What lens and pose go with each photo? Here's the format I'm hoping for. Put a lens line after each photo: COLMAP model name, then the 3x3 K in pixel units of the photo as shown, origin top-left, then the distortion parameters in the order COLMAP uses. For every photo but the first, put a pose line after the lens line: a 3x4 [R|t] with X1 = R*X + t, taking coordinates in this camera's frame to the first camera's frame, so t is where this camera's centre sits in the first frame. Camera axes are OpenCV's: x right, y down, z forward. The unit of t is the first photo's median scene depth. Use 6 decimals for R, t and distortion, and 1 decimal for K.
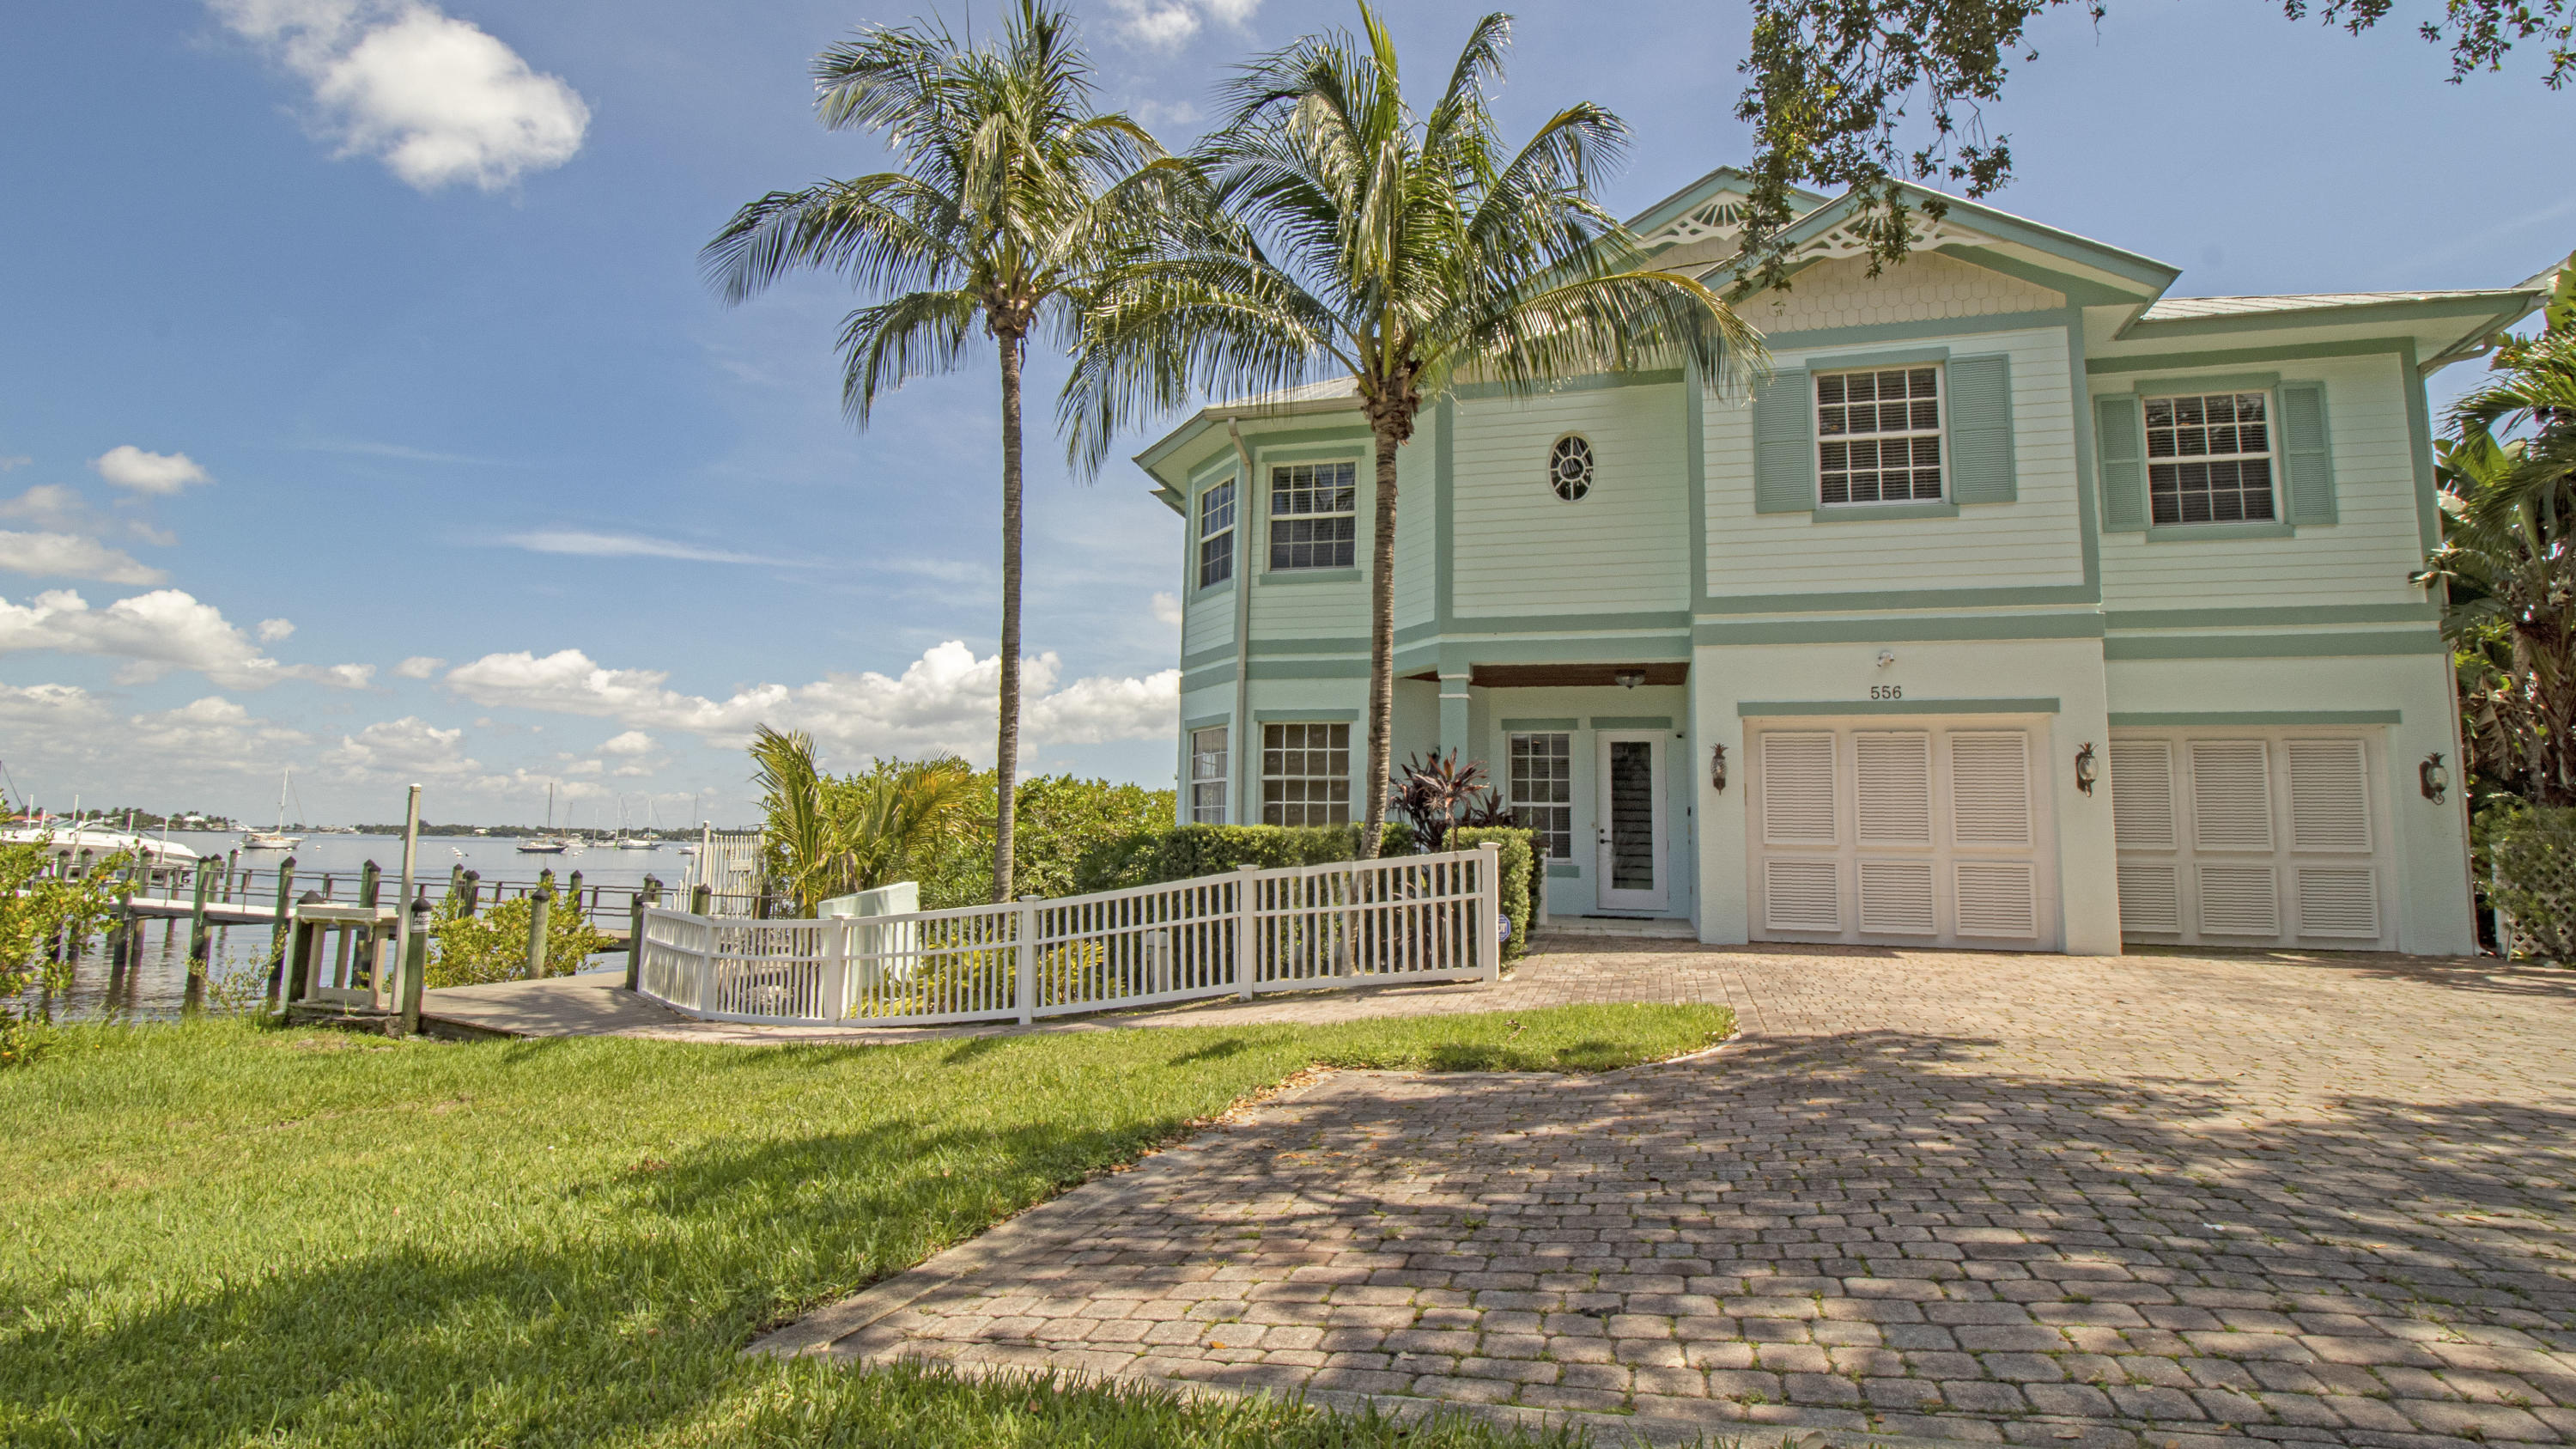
lens RADIAL K [[1248.9, 0, 1287.2], [0, 1248.9, 699.7], [0, 0, 1]] dist [-0.000310, -0.013436]
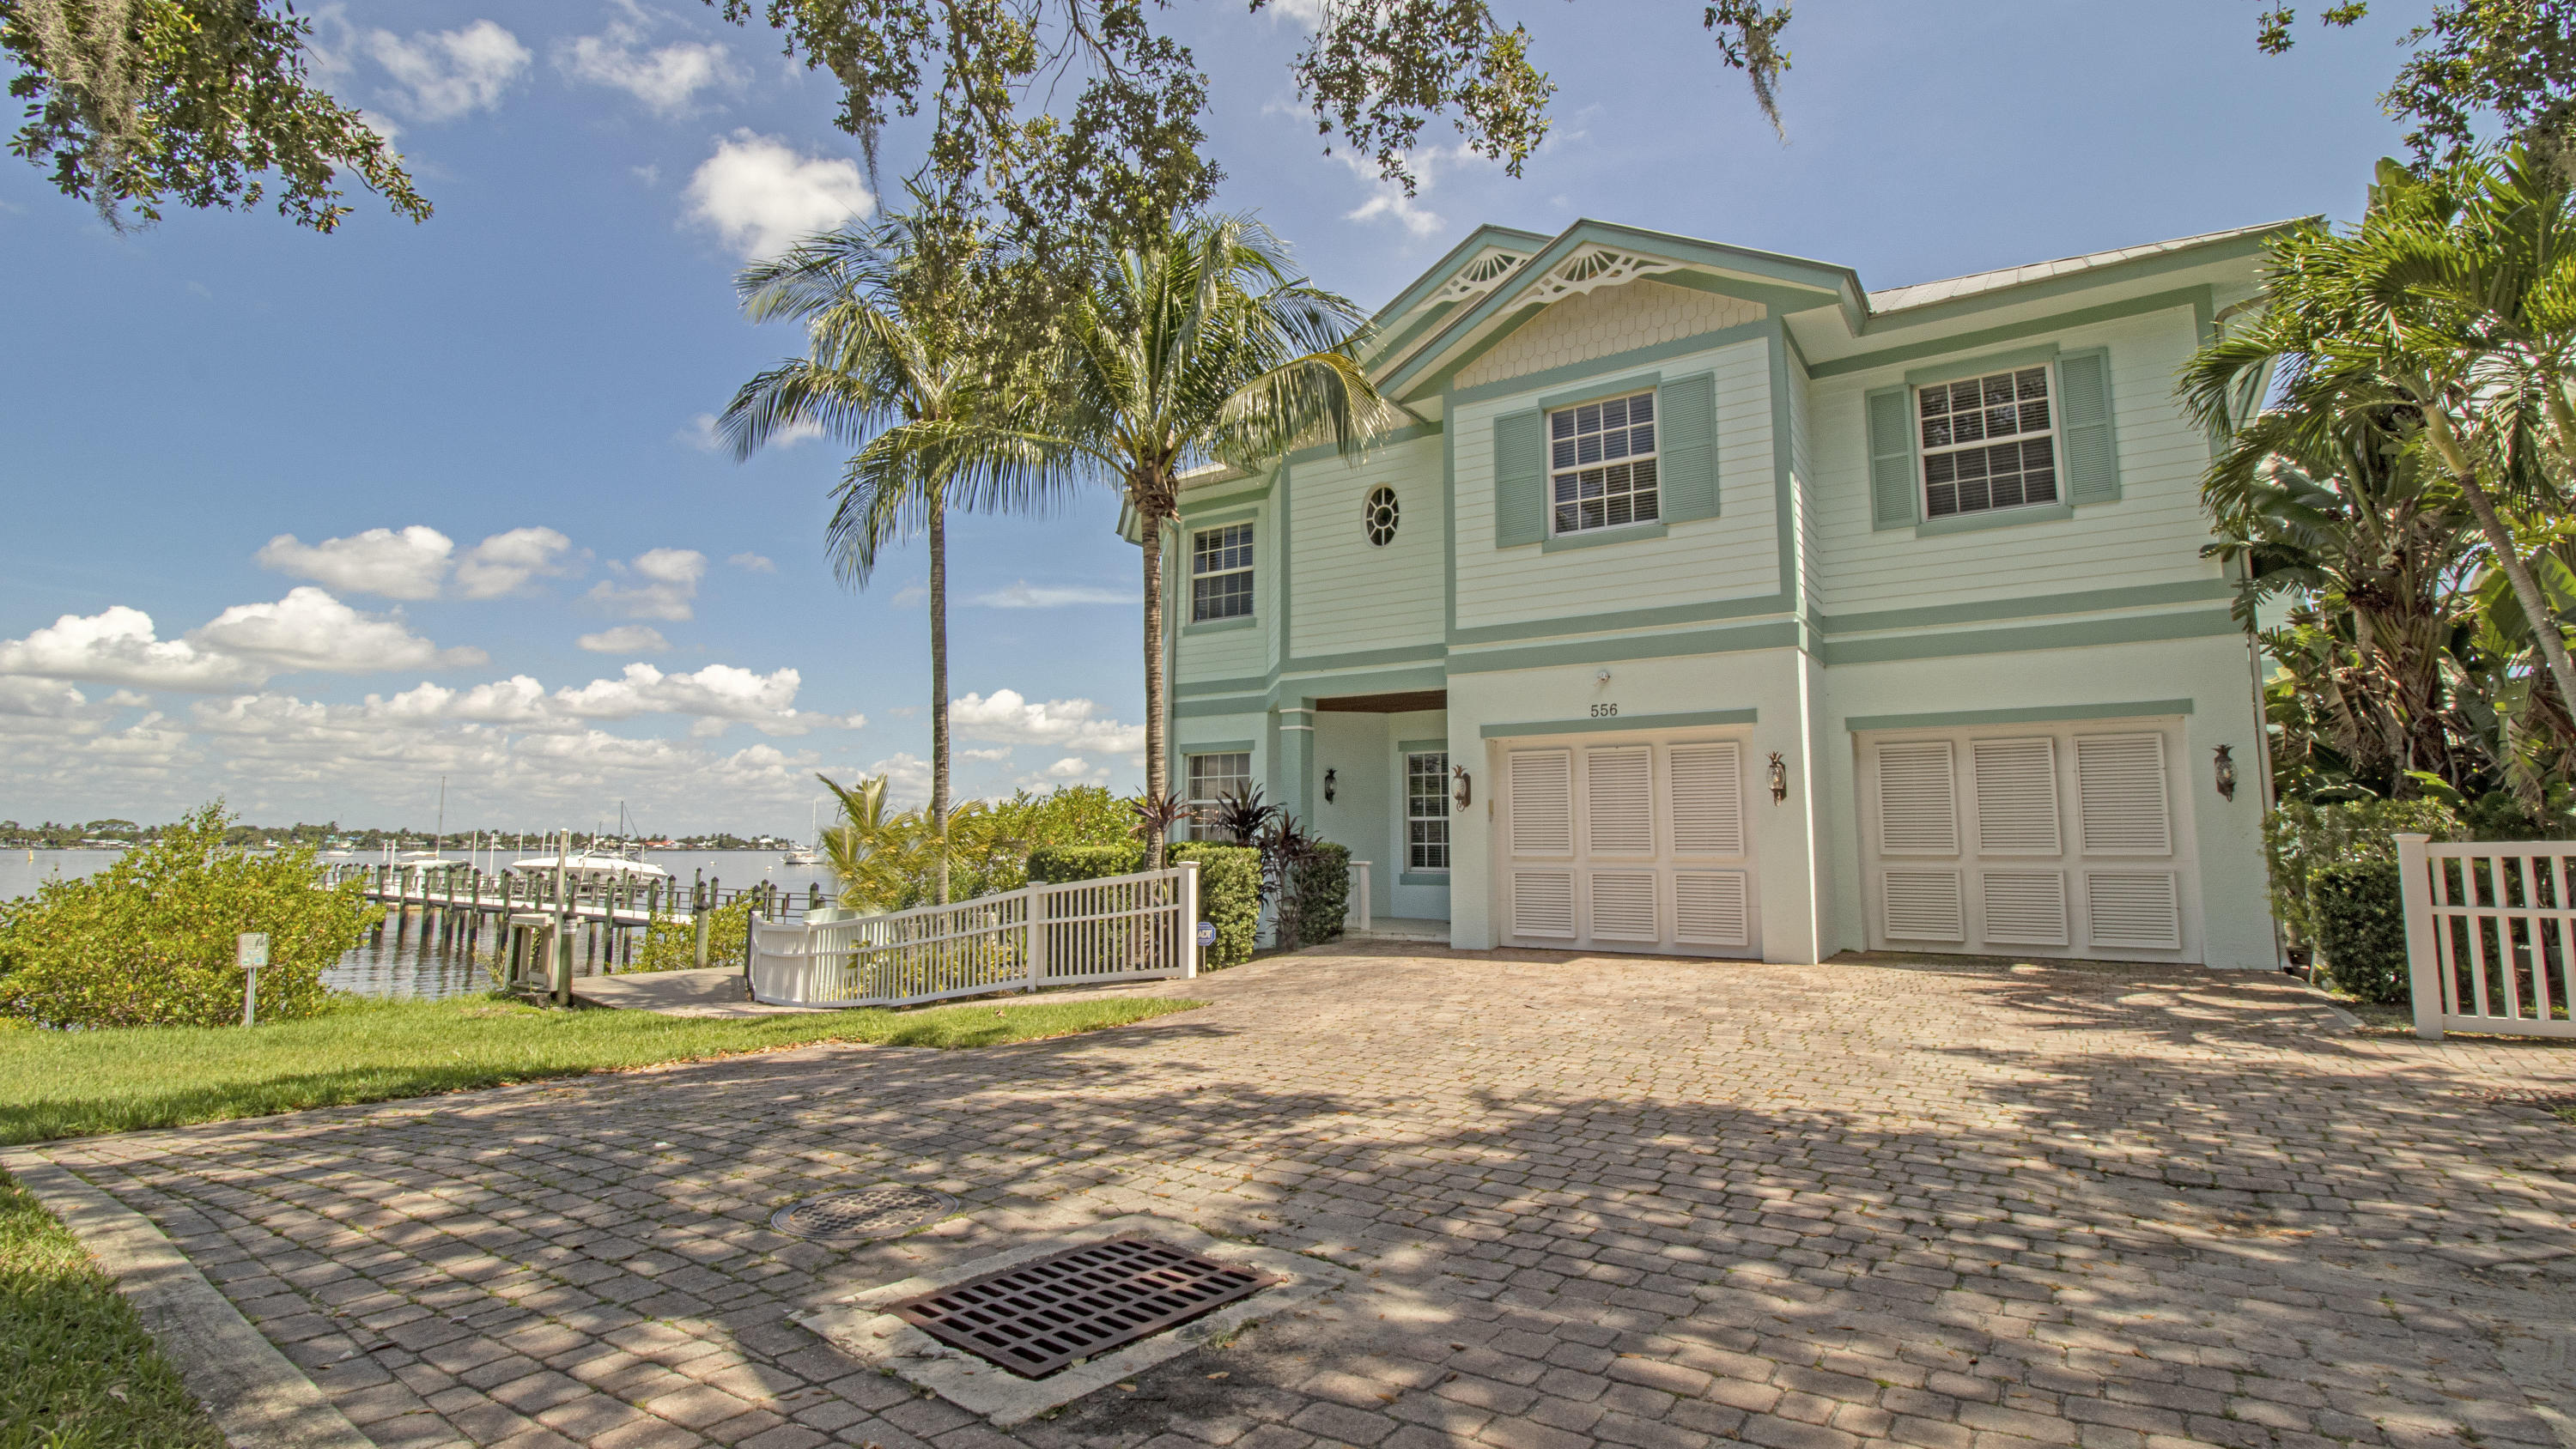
lens RADIAL K [[1202.4, 0, 1290.3], [0, 1202.4, 697.9], [0, 0, 1]] dist [0.001930, -0.012337]
pose [[0.950137, -0.057349, -0.306515, 0.519094], [0.055152, 0.998352, -0.015830, -0.014032], [0.306918, -0.001864, 0.951734, -0.040776]]
